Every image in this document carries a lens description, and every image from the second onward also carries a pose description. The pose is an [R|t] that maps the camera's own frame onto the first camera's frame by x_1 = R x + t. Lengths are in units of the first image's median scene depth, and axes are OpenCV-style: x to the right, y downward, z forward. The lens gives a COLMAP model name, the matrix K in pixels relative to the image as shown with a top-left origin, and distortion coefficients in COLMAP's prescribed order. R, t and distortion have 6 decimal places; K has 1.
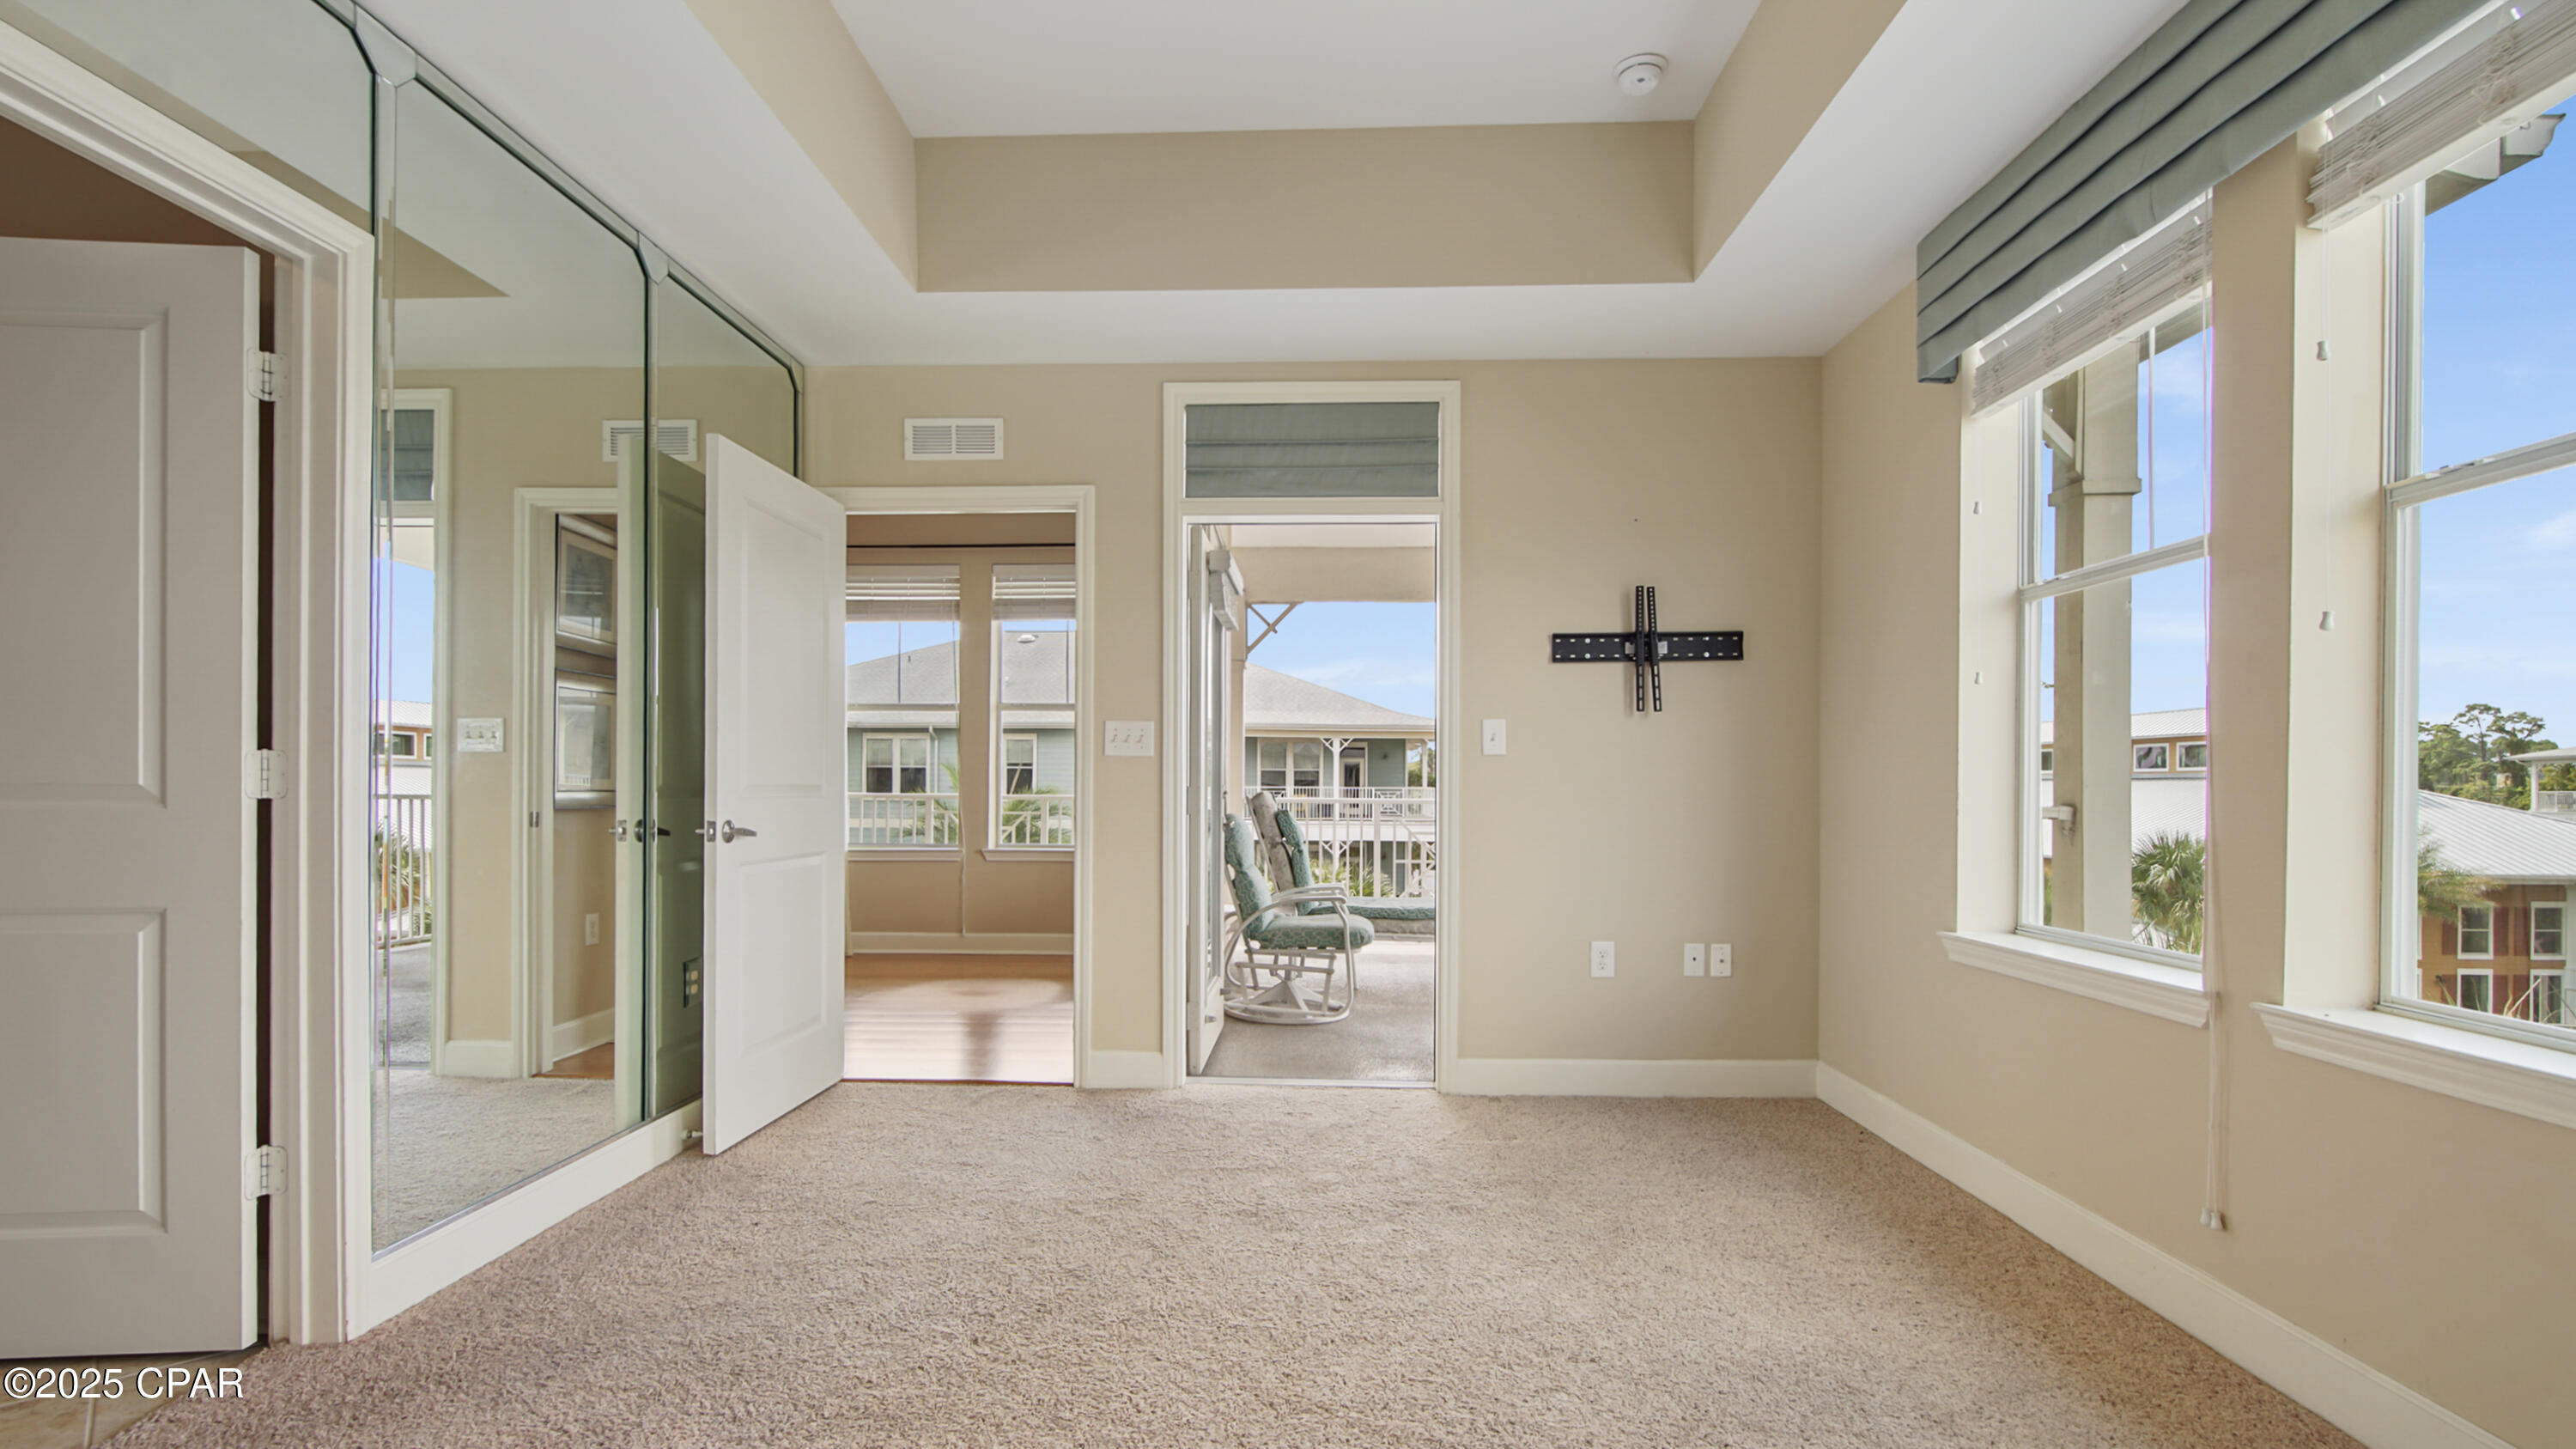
lens RADIAL K [[1227.3, 0, 1277.5], [0, 1227.3, 744.5], [0, 0, 1]] dist [-0.000441, -0.000244]
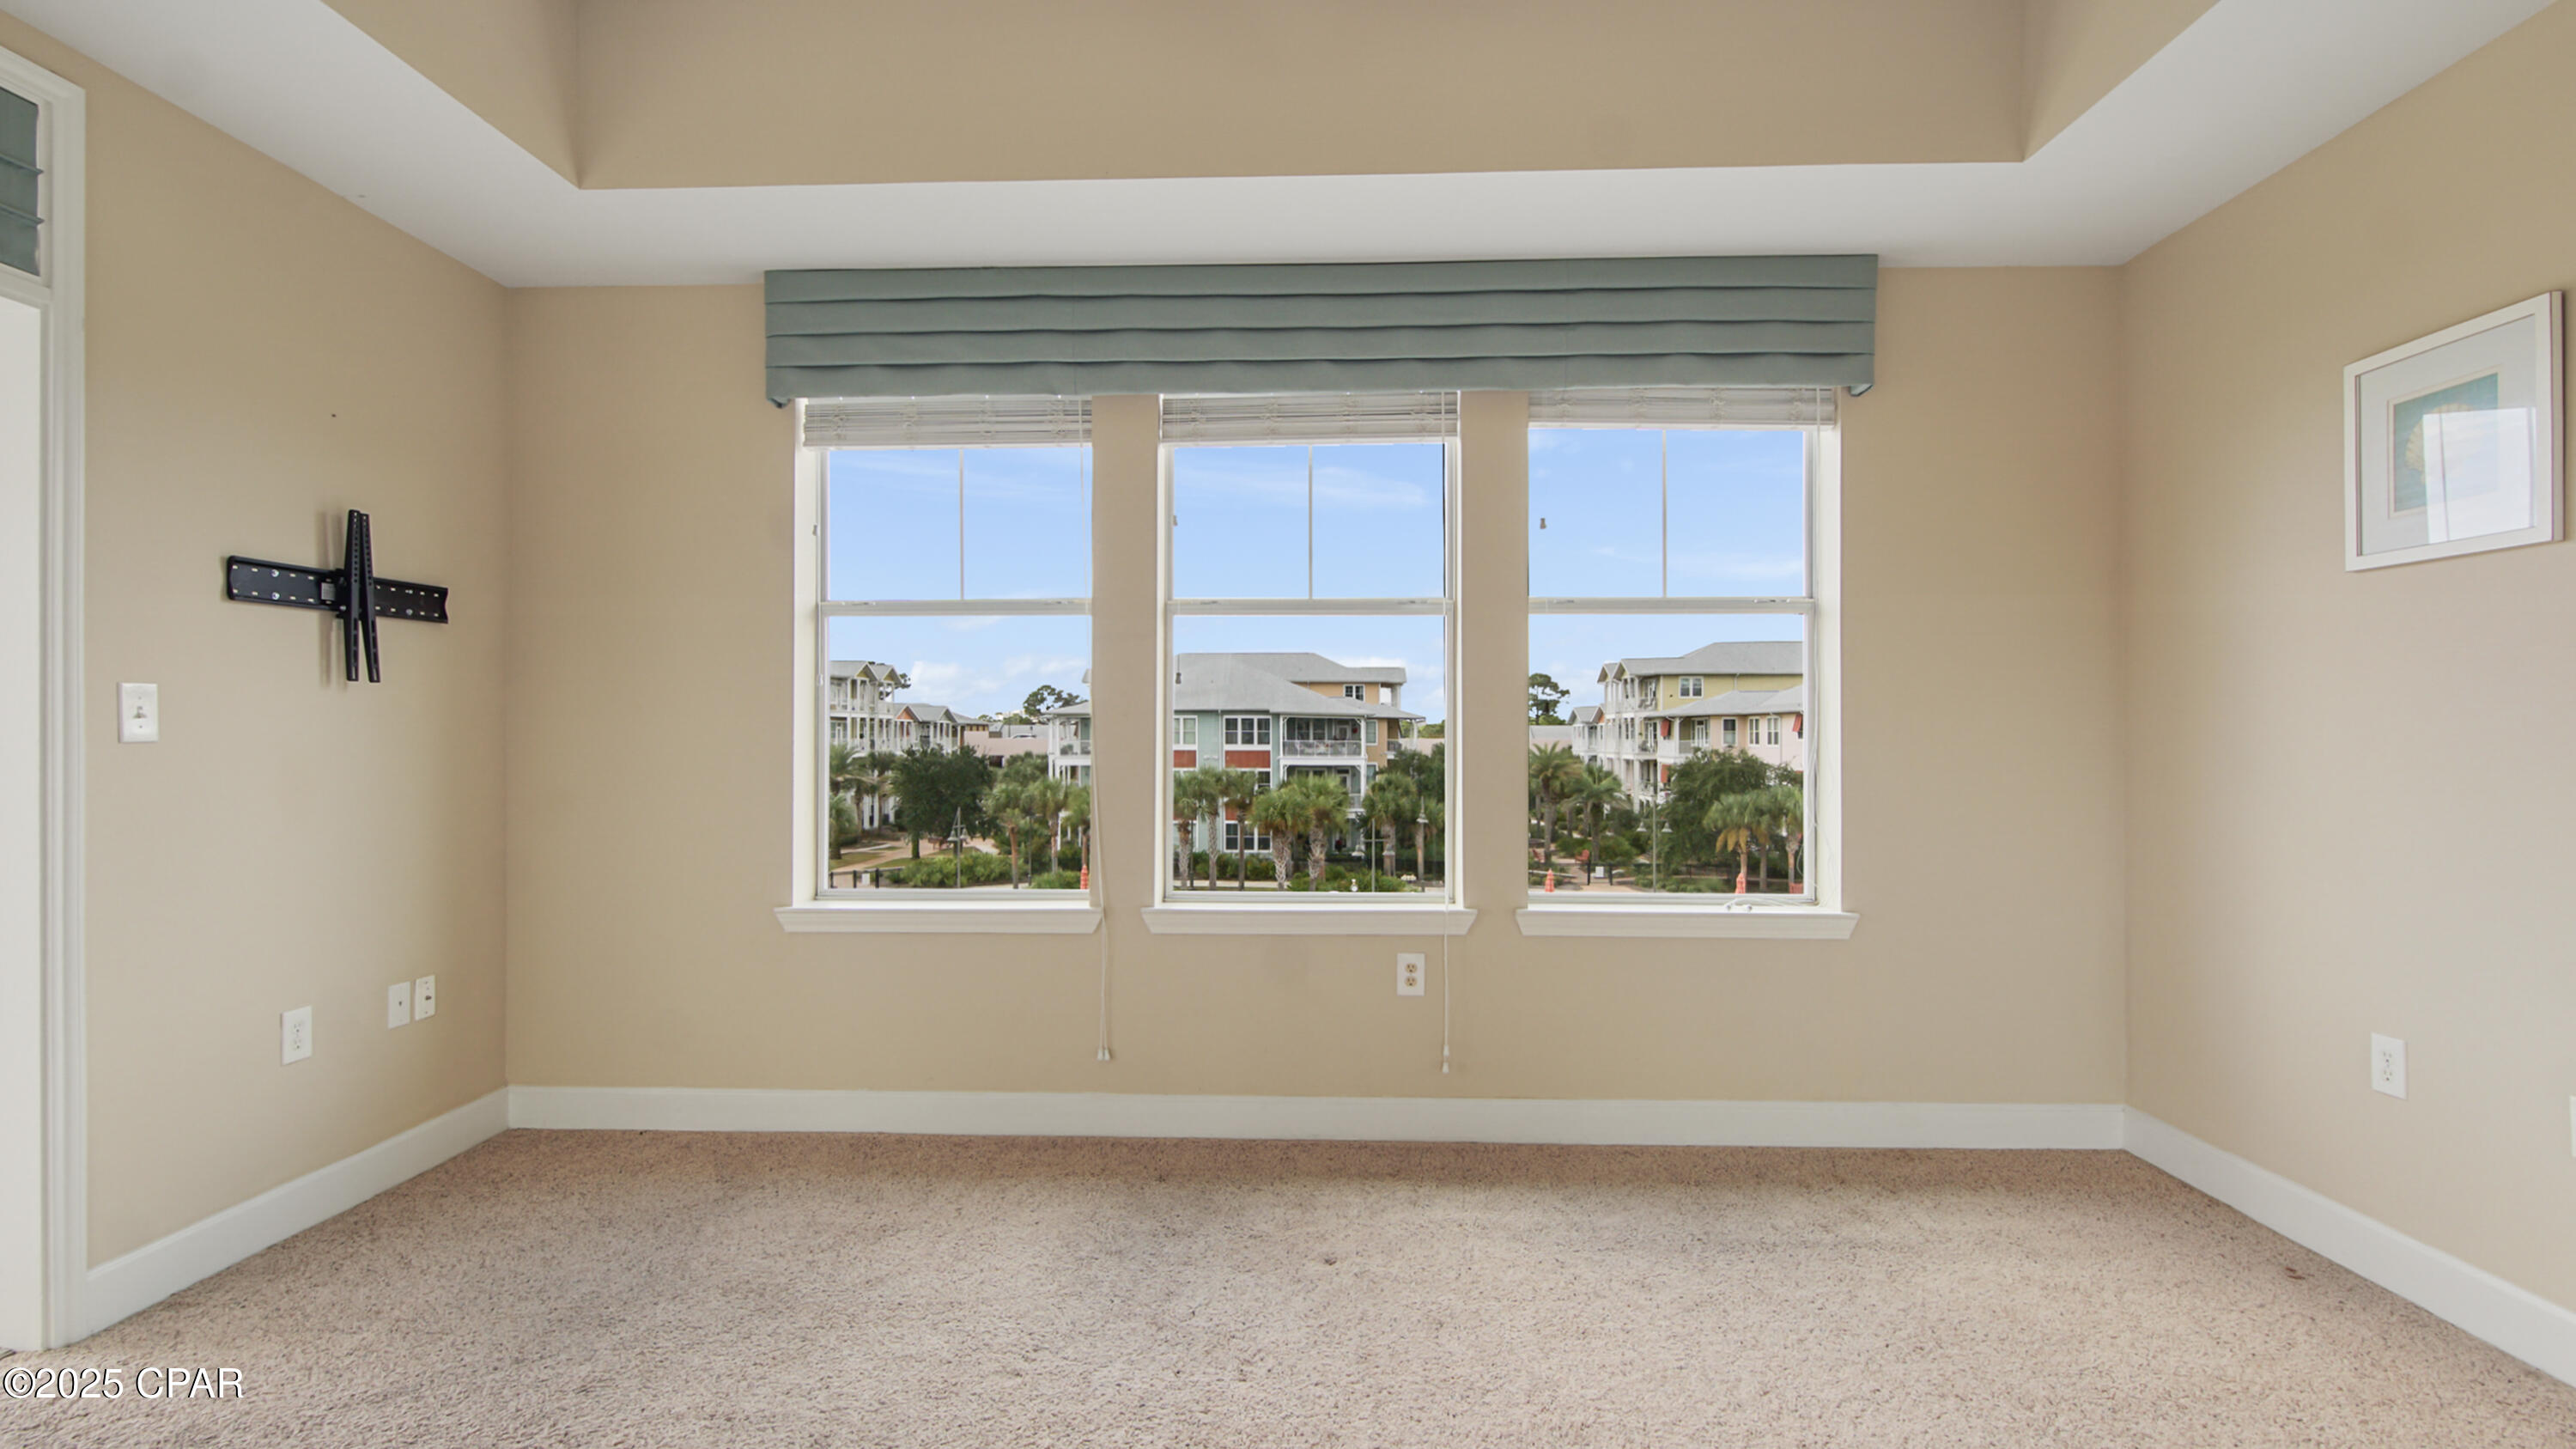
lens RADIAL K [[1187.0, 0, 1288.0], [0, 1187.0, 724.5], [0, 0, 1]] dist [-0.002152, -0.000294]
pose [[0.004664, 0.006928, 0.999965, -0.406685], [-0.026188, 0.999634, -0.006803, -0.011155], [-0.999646, -0.026155, 0.004844, 0.438632]]
